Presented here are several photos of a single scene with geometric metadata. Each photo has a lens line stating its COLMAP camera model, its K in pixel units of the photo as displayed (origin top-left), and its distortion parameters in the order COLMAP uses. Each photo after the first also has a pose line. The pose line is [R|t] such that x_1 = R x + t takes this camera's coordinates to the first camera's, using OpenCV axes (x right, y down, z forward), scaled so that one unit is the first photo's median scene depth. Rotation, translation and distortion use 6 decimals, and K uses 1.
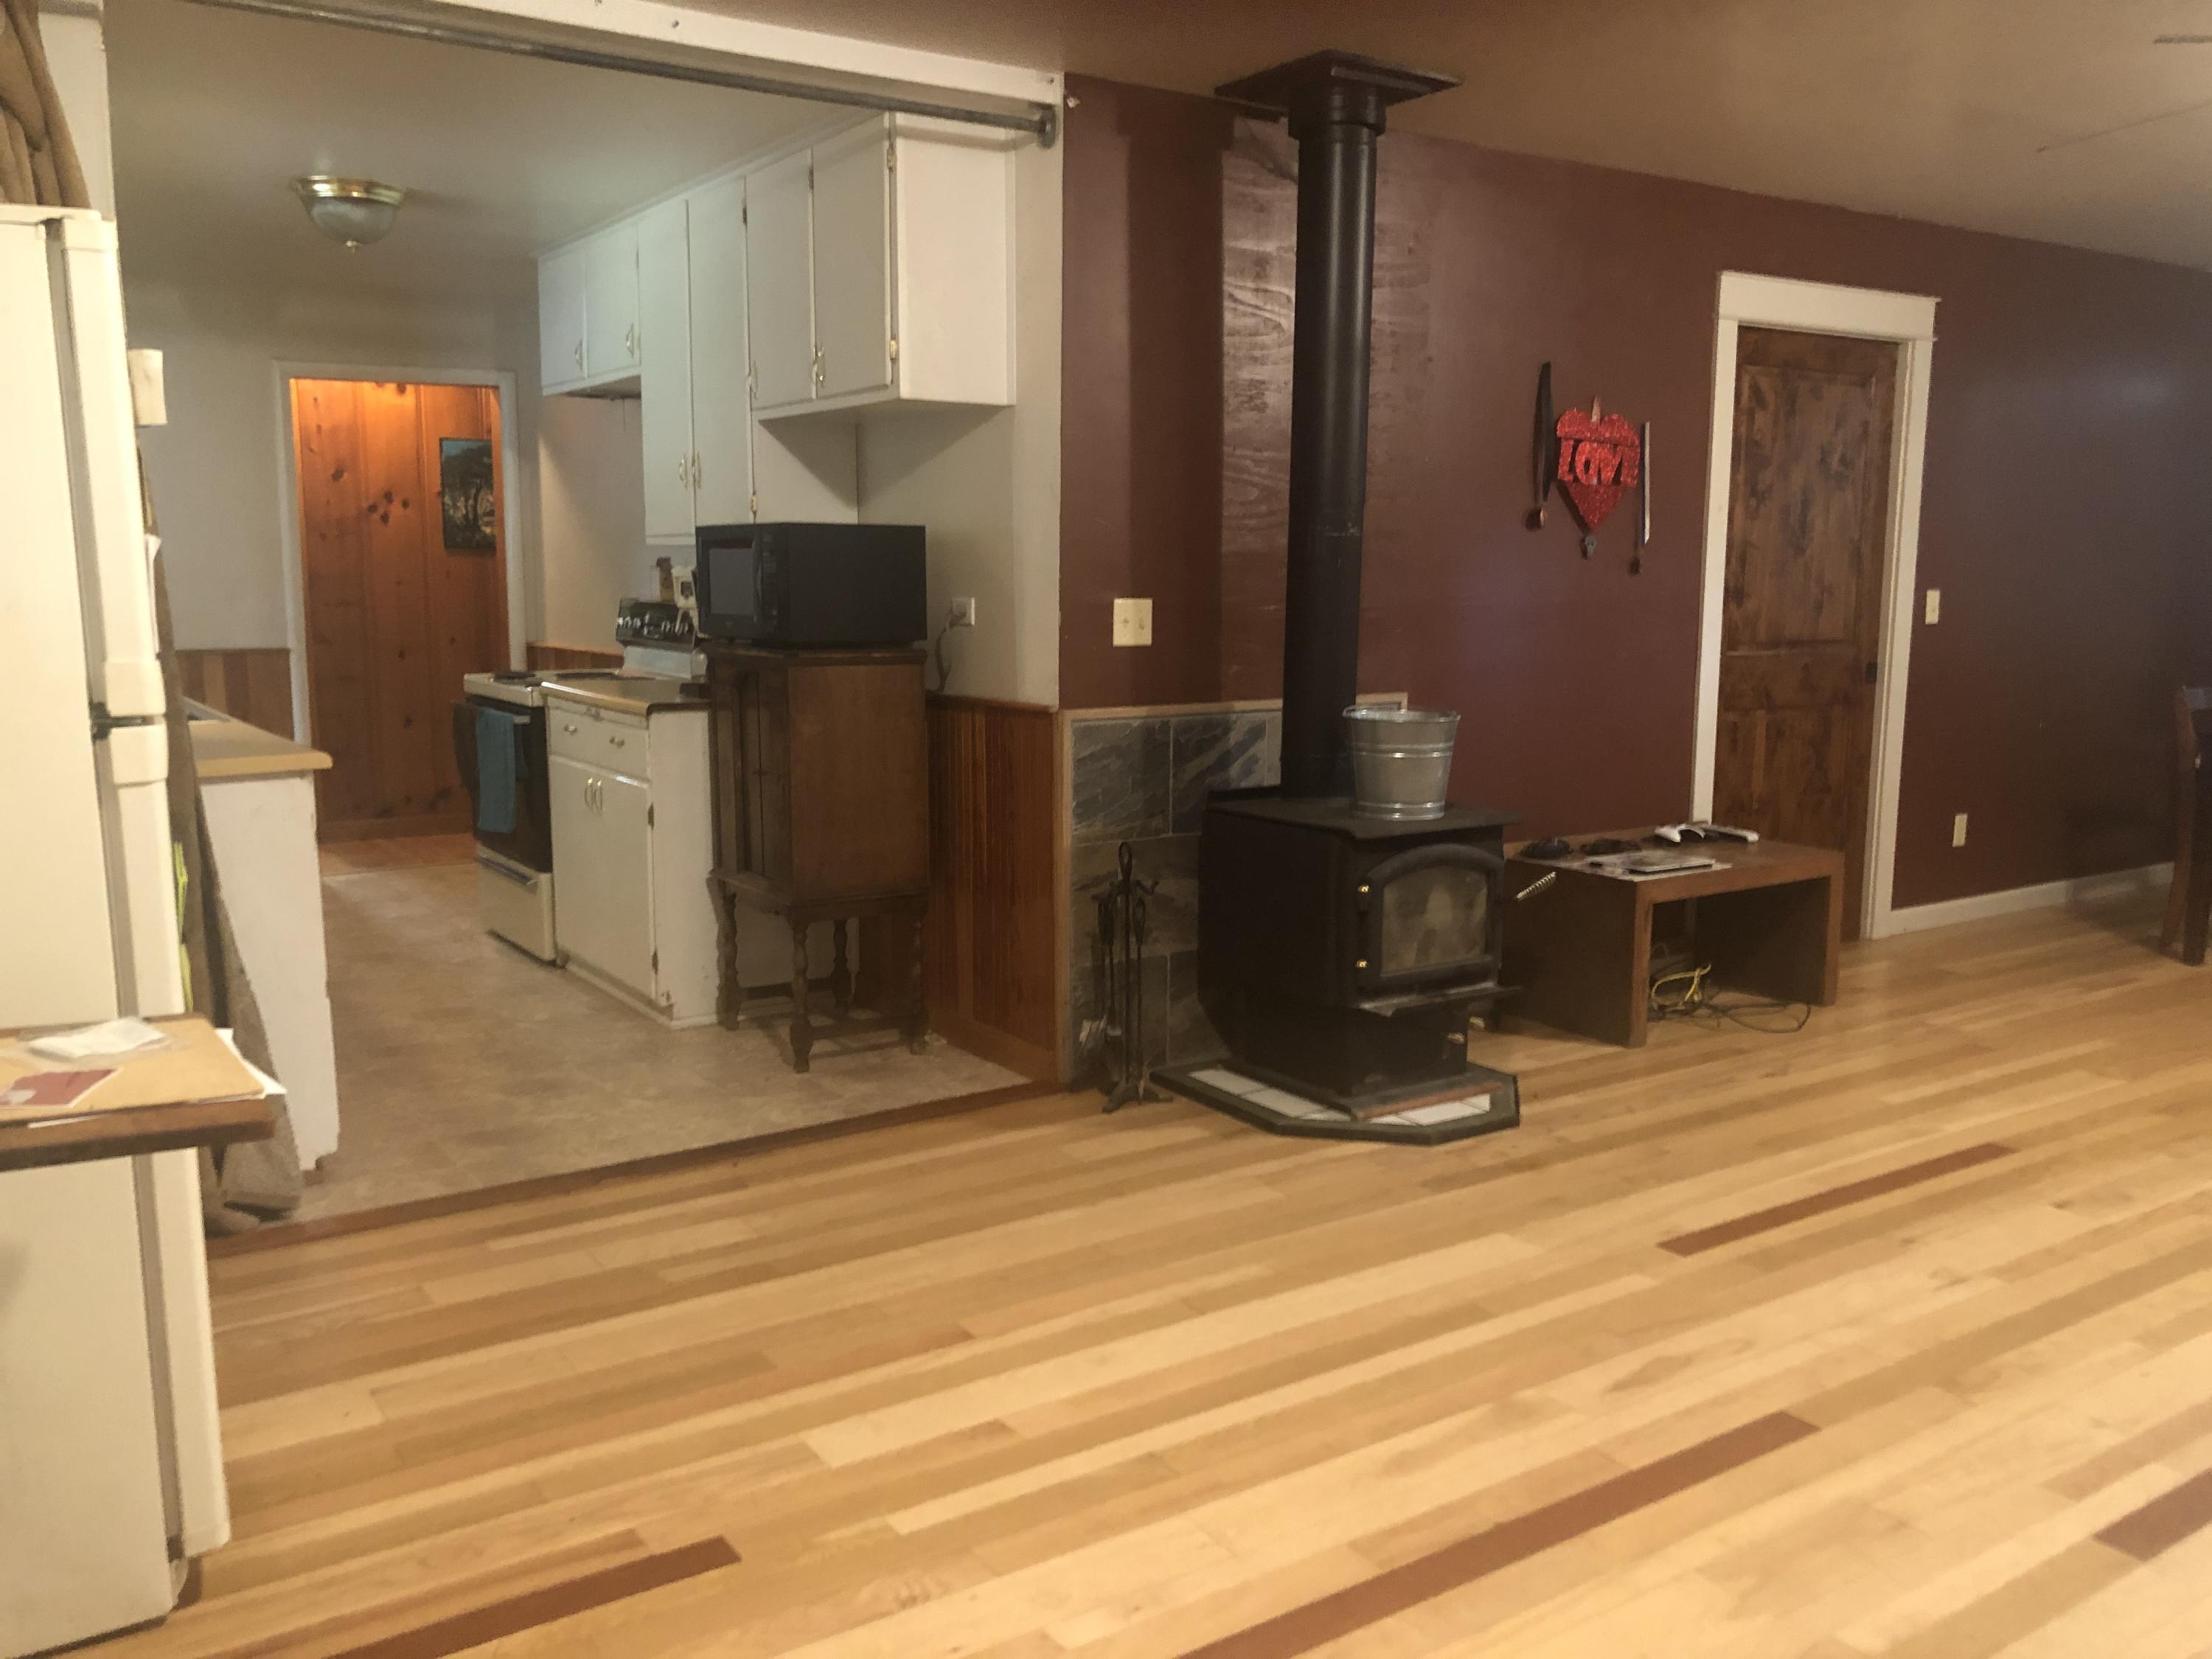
lens RADIAL K [[1827.0, 0, 1112.0], [0, 1827.0, 830.5], [0, 0, 1]] dist [0.043009, -0.036954]
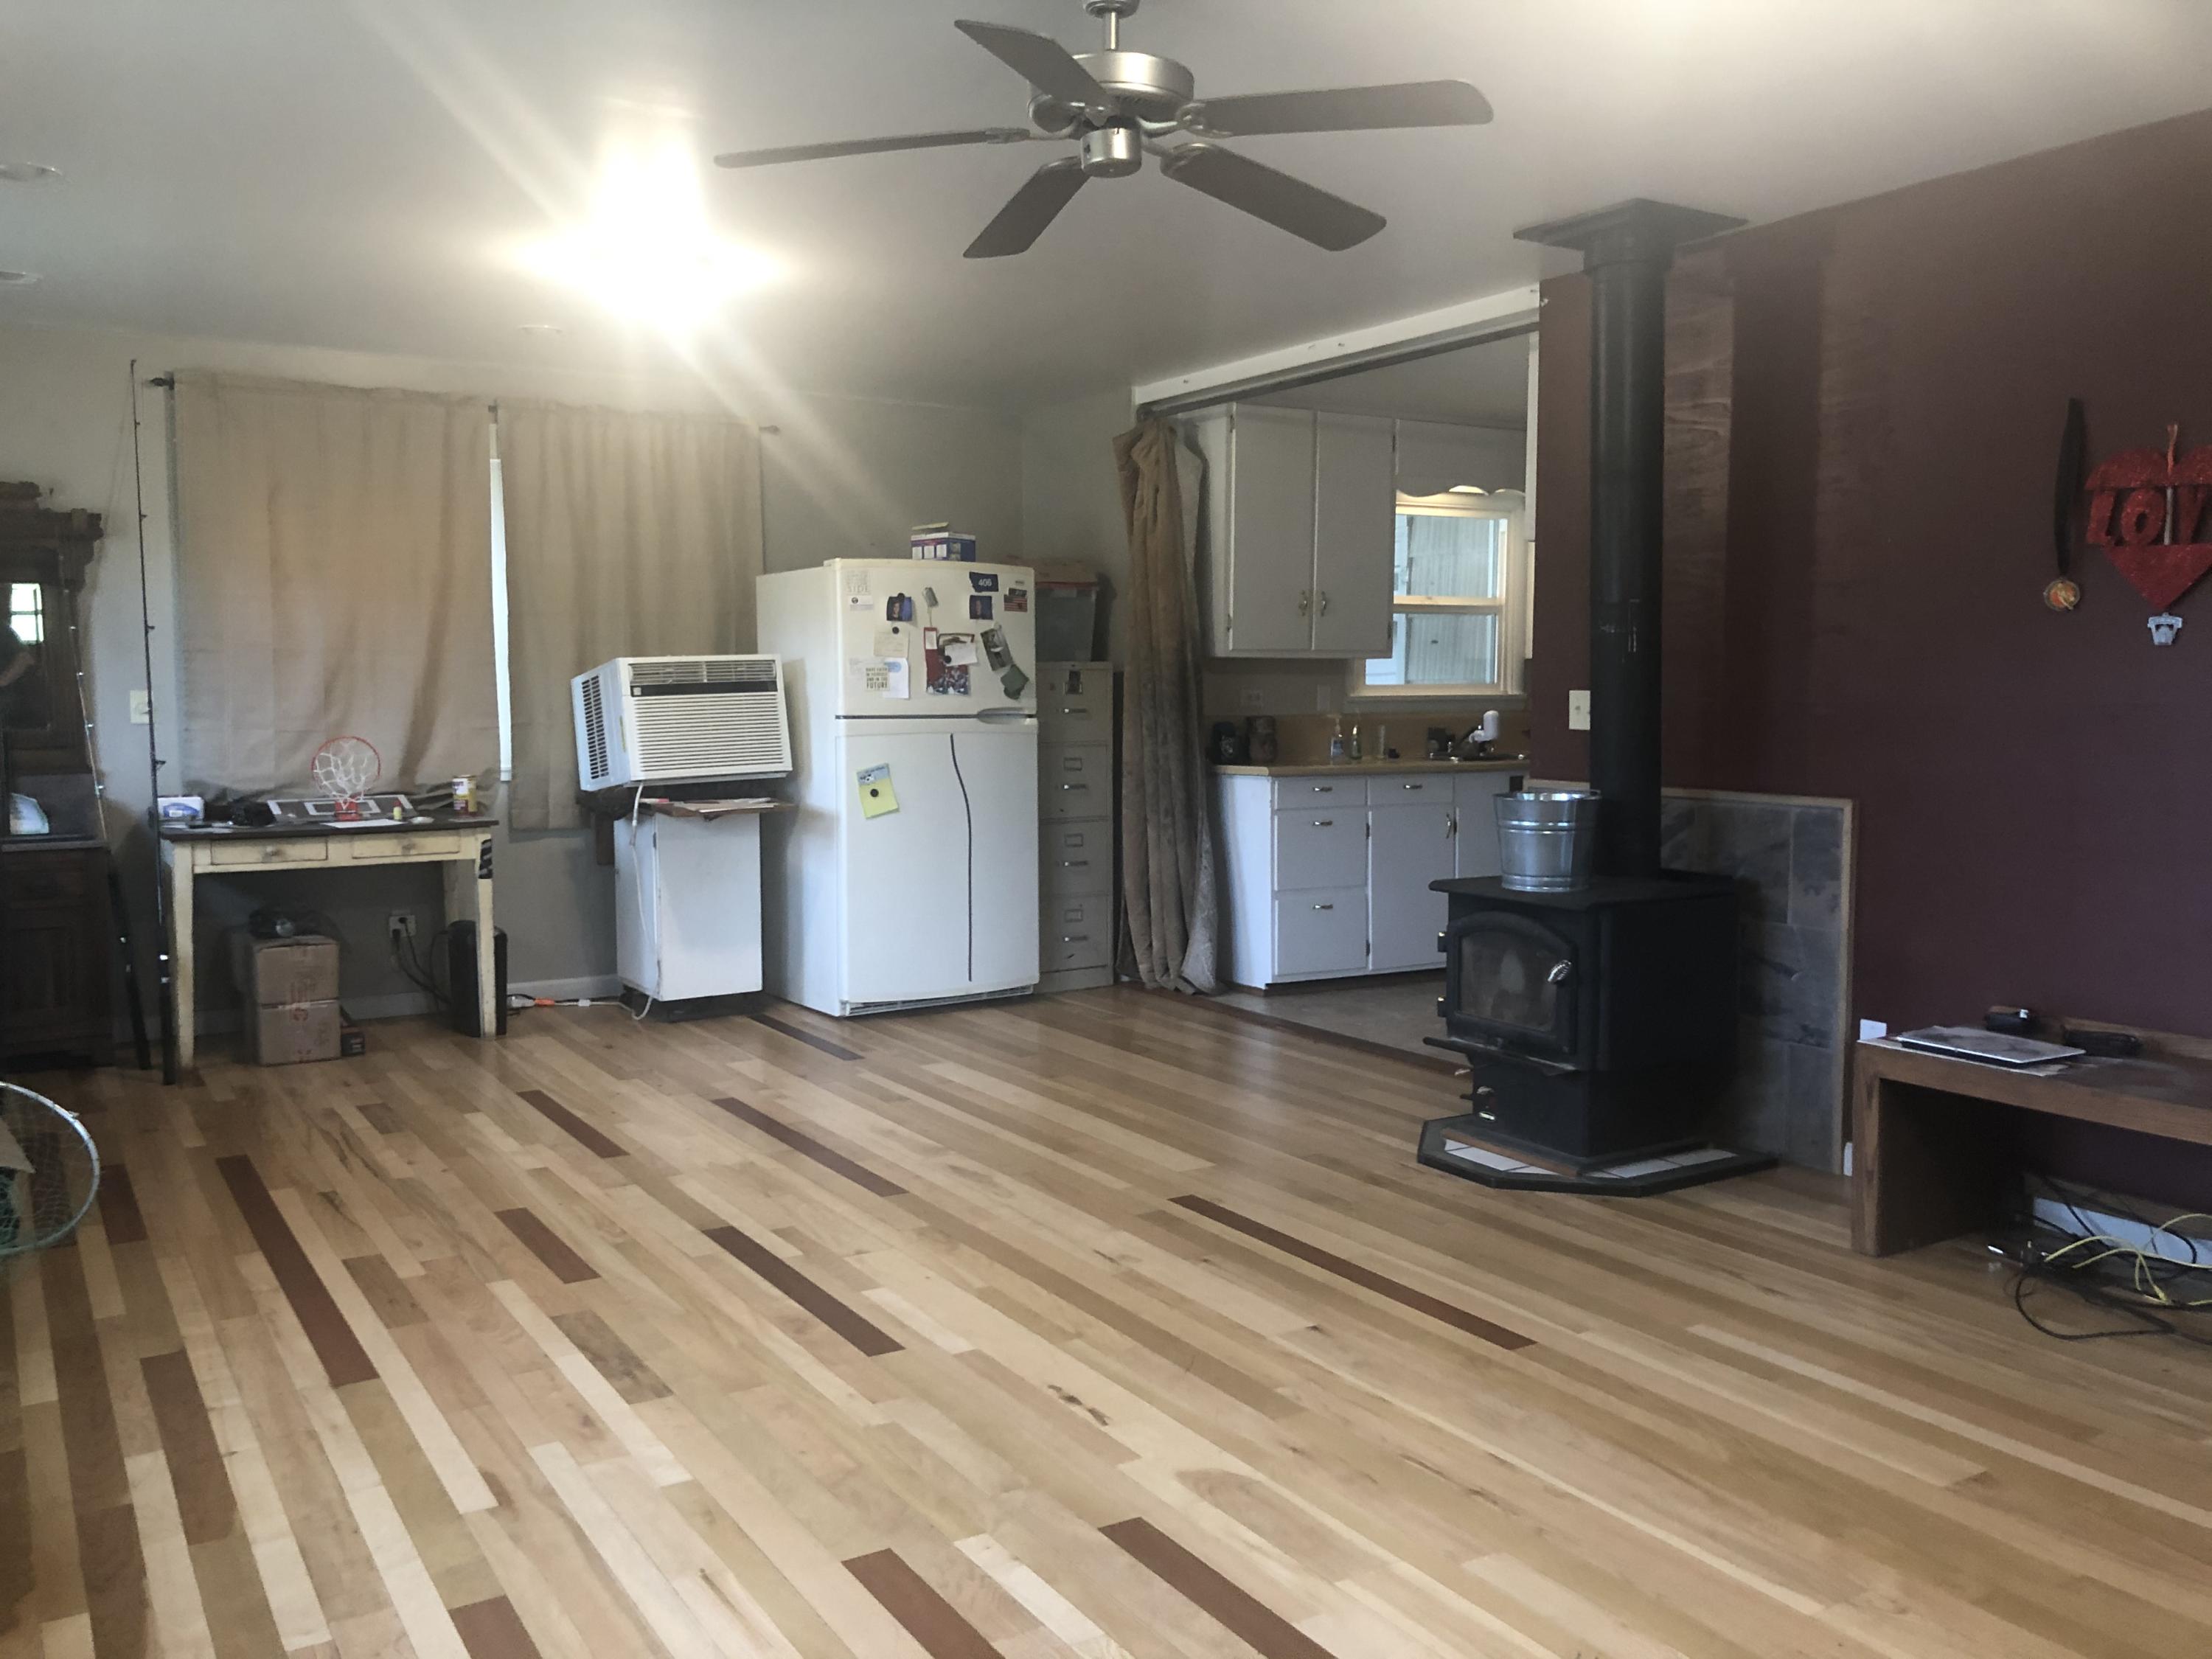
lens RADIAL K [[1827.0, 0, 1112.3], [0, 1827.0, 820.7], [0, 0, 1]] dist [0.043009, -0.036954]
pose [[-0.043298, 0.074735, -0.996263, 1.288038], [-0.144040, 0.986313, 0.080249, -0.101631], [0.988624, 0.146977, -0.031941, 0.799117]]
